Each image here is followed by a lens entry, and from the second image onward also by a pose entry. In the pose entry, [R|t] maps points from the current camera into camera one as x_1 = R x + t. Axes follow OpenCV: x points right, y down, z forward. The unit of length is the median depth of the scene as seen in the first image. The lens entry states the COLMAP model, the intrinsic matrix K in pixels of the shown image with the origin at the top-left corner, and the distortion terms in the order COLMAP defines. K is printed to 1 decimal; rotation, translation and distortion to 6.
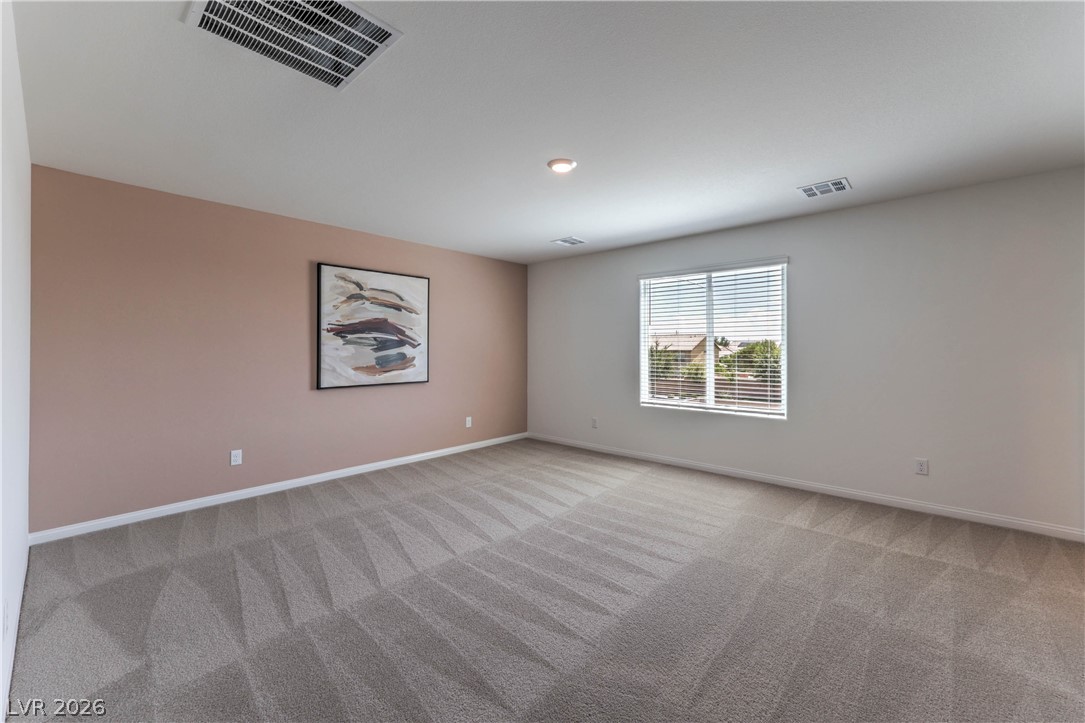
lens RADIAL K [[433.7, 0, 541.8], [0, 433.7, 358.4], [0, 0, 1]] dist [0.000371, 0.000081]
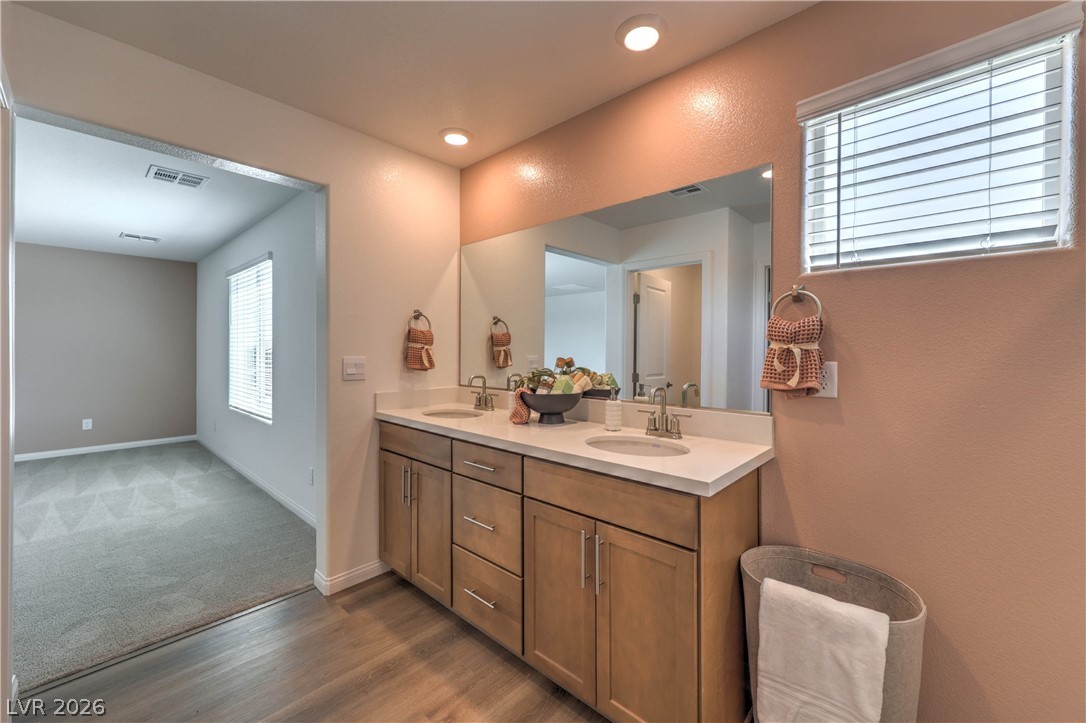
lens RADIAL K [[434.1, 0, 542.3], [0, 434.1, 358.4], [0, 0, 1]] dist [0.000371, 0.000081]
pose [[0.999926, 0.001140, -0.012074, 1.039620], [-0.001069, 0.999982, 0.005898, -0.009943], [0.012080, -0.005885, 0.999910, 0.043410]]
